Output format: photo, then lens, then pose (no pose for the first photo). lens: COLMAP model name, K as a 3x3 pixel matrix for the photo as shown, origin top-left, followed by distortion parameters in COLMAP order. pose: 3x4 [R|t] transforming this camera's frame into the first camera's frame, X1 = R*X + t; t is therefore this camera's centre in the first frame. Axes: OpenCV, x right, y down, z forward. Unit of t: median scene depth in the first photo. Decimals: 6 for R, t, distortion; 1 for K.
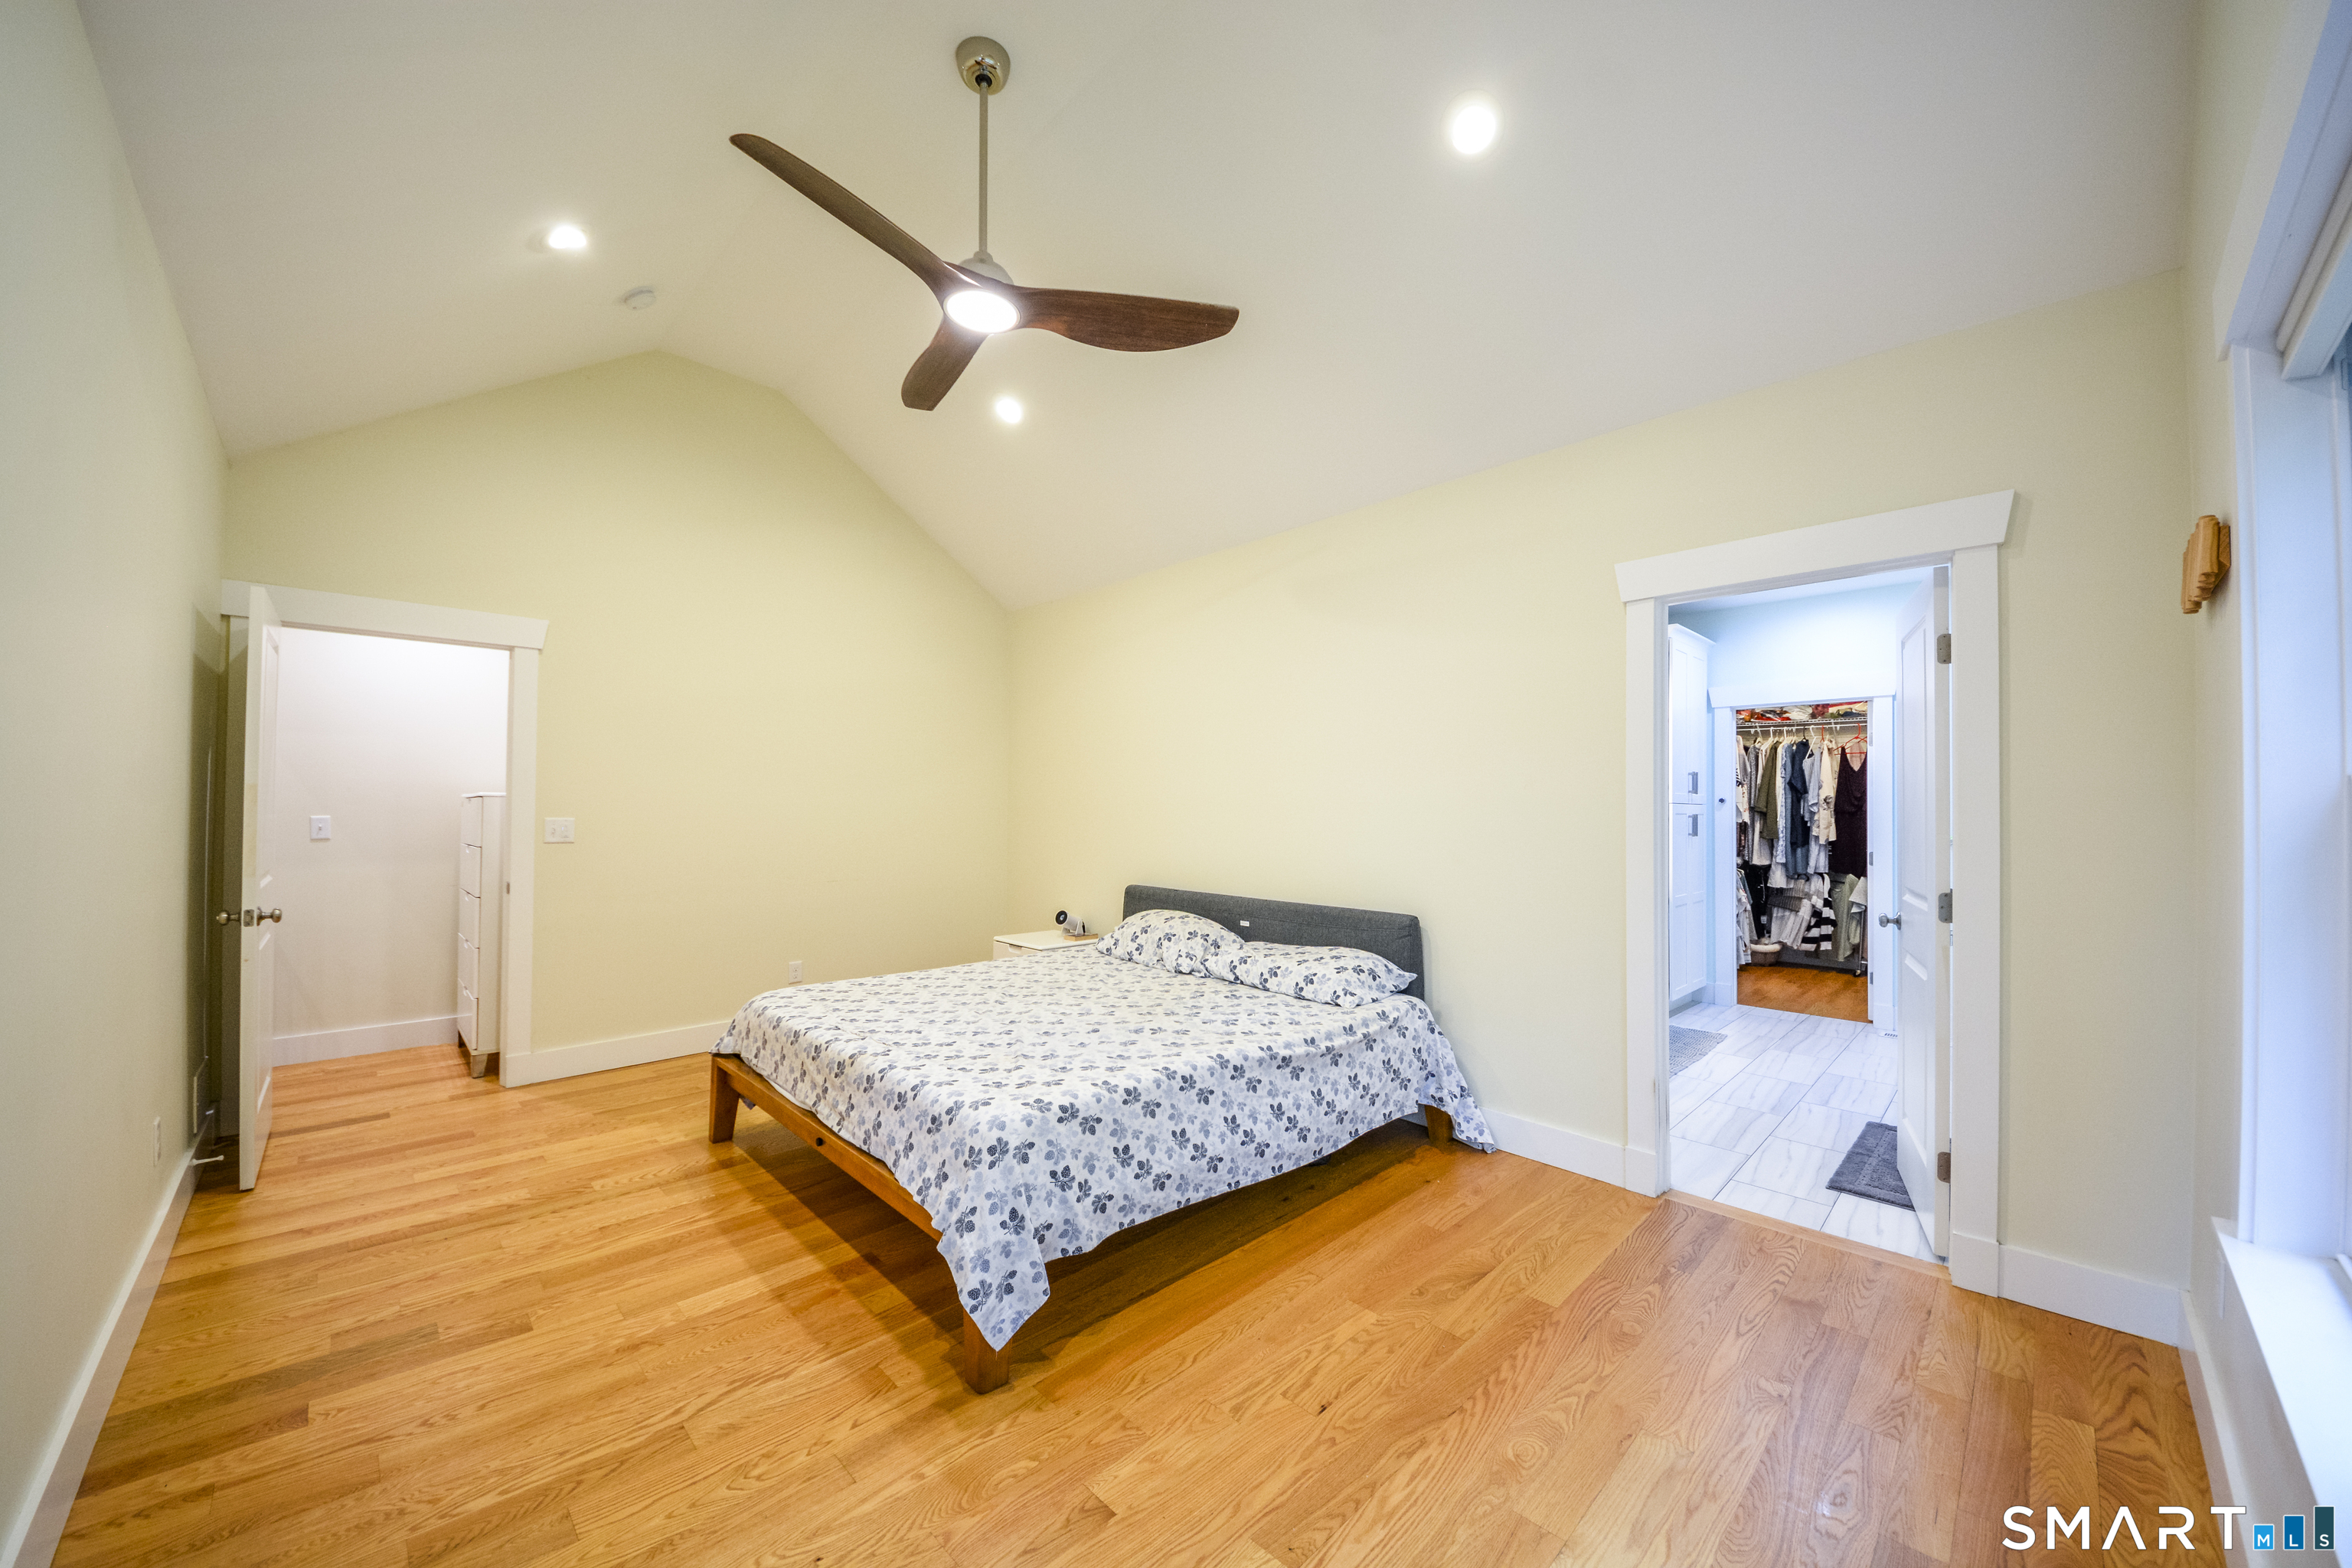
lens RADIAL K [[855.3, 0, 1200.6], [0, 855.3, 790.7], [0, 0, 1]] dist [0.000981, -0.003541]
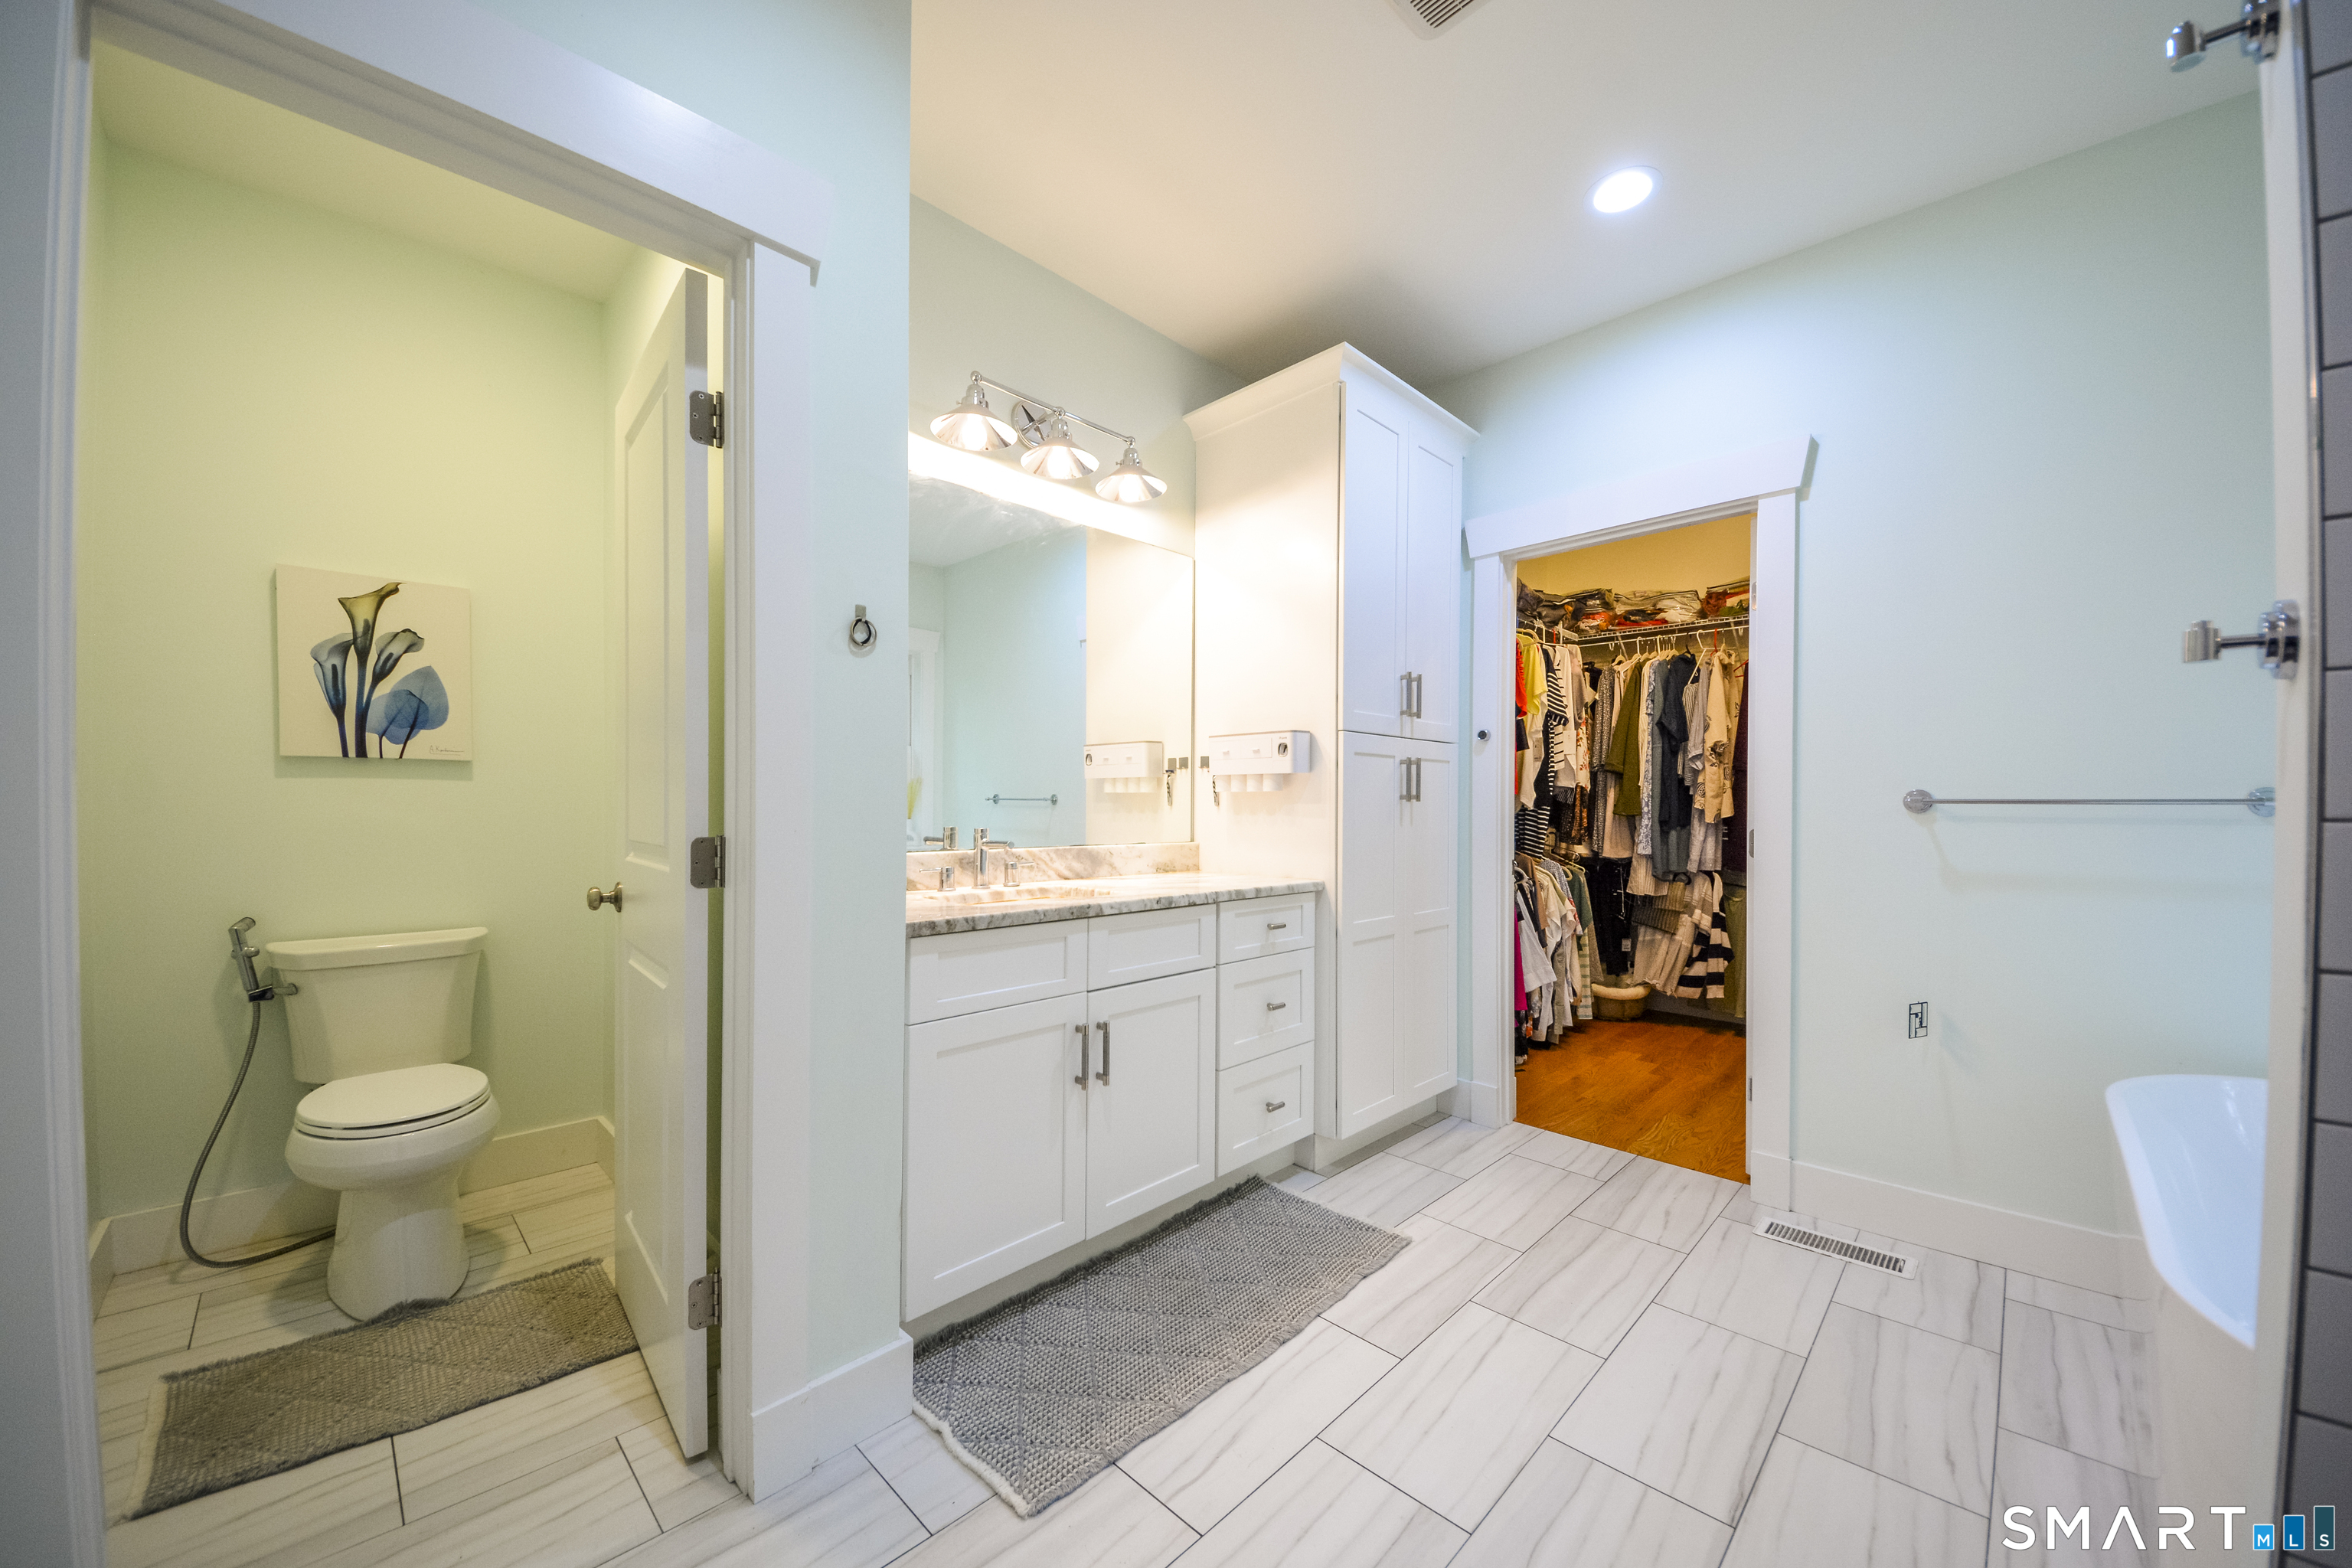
lens RADIAL K [[874.5, 0, 1170.3], [0, 874.5, 798.1], [0, 0, 1]] dist [0.000208, -0.004528]
pose [[0.999991, -0.003963, 0.001579, 0.341393], [0.003937, 0.999860, 0.016238, 0.032854], [-0.001643, -0.016232, 0.999867, 0.380801]]
